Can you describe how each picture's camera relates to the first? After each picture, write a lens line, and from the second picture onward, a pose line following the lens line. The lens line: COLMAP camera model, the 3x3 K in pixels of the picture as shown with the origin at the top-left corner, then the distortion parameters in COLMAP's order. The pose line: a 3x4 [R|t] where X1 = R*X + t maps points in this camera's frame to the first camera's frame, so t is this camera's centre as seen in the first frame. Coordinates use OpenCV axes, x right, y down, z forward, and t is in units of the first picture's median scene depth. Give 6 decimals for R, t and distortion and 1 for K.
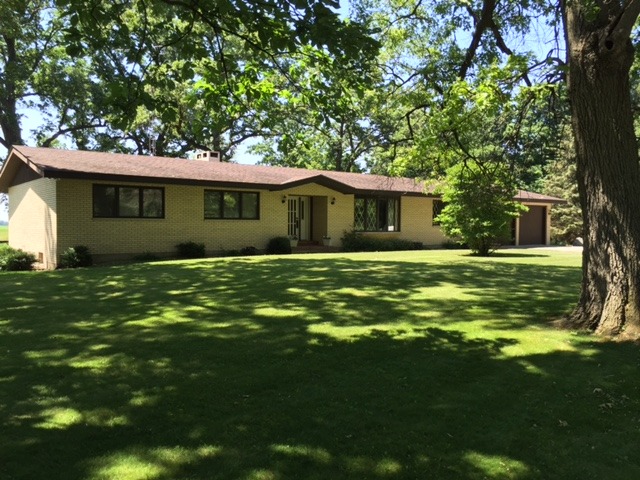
lens RADIAL K [[551.3, 0, 319.3], [0, 551.3, 239.7], [0, 0, 1]] dist [0.128014, -0.200502]
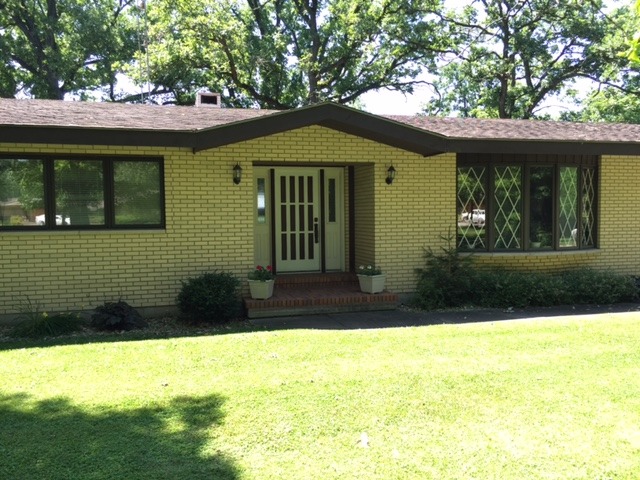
lens RADIAL K [[551.3, 0, 319.3], [0, 551.3, 239.7], [0, 0, 1]] dist [0.128014, -0.200502]
pose [[0.930044, 0.002787, -0.367437, 0.119045], [0.005117, 0.999776, 0.020536, -0.032071], [0.367412, -0.020980, 0.929822, 0.605628]]
